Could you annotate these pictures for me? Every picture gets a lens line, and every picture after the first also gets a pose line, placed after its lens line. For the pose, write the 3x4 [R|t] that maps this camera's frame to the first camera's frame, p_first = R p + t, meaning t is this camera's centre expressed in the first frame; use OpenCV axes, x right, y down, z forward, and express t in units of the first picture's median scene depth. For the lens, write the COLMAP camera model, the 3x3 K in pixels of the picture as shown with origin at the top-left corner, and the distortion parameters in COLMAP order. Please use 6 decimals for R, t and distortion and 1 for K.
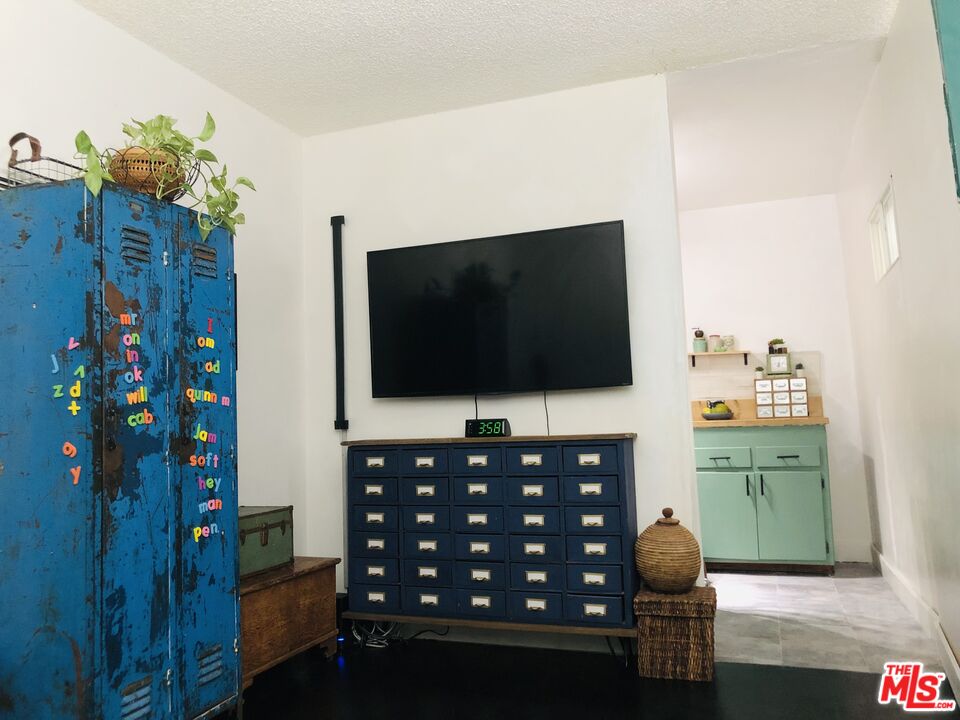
lens RADIAL K [[771.1, 0, 471.4], [0, 771.1, 346.1], [0, 0, 1]] dist [0.022375, -0.004738]
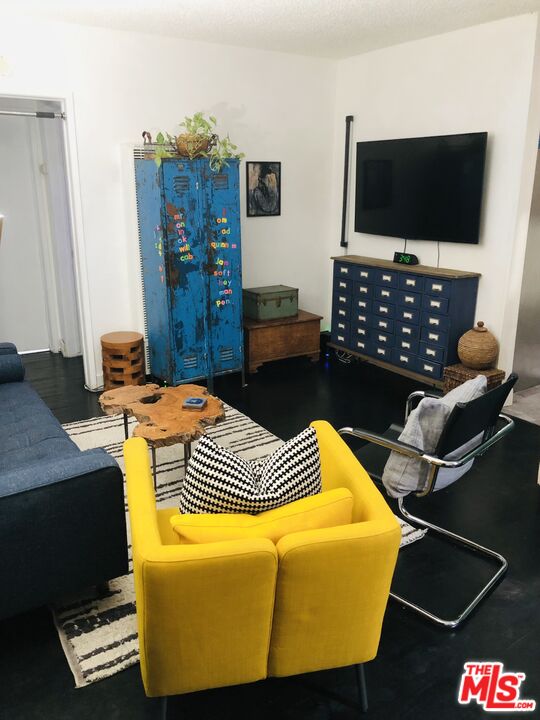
lens RADIAL K [[554.2, 0, 269.6], [0, 554.2, 358.8], [0, 0, 1]] dist [-0.002685, -0.025309]
pose [[0.812440, 0.205770, -0.545527, 0.733712], [0.026608, 0.921592, 0.387247, -0.256355], [0.582437, -0.329130, 0.743263, -0.241890]]
